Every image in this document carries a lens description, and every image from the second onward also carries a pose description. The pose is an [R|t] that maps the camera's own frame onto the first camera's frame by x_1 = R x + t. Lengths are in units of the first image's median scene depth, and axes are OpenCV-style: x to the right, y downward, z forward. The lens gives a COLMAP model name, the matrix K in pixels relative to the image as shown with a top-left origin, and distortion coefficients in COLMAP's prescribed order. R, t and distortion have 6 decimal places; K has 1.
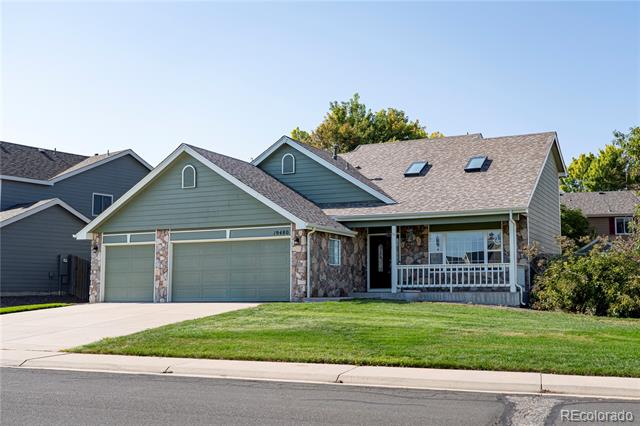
lens RADIAL K [[670.8, 0, 320.0], [0, 670.8, 213.0], [0, 0, 1]] dist [0.023837, 0.000949]
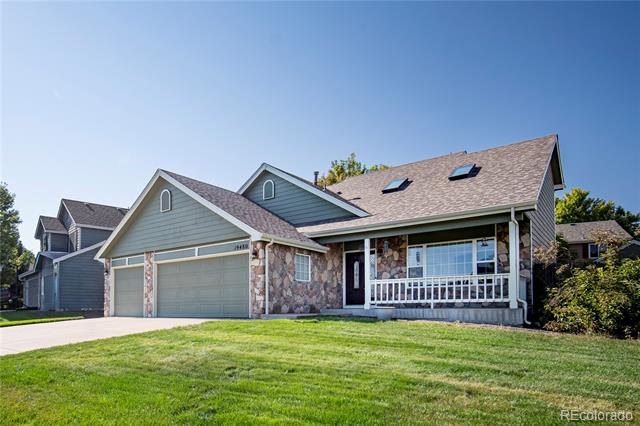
lens RADIAL K [[340.0, 0, 272.0], [0, 340.0, 295.3], [0, 0, 1]] dist [-0.003723, -0.000260]
pose [[0.968340, -0.008570, -0.249487, 0.101154], [0.027781, 0.996902, 0.073584, 0.060690], [0.248084, -0.078186, 0.965578, 0.508973]]
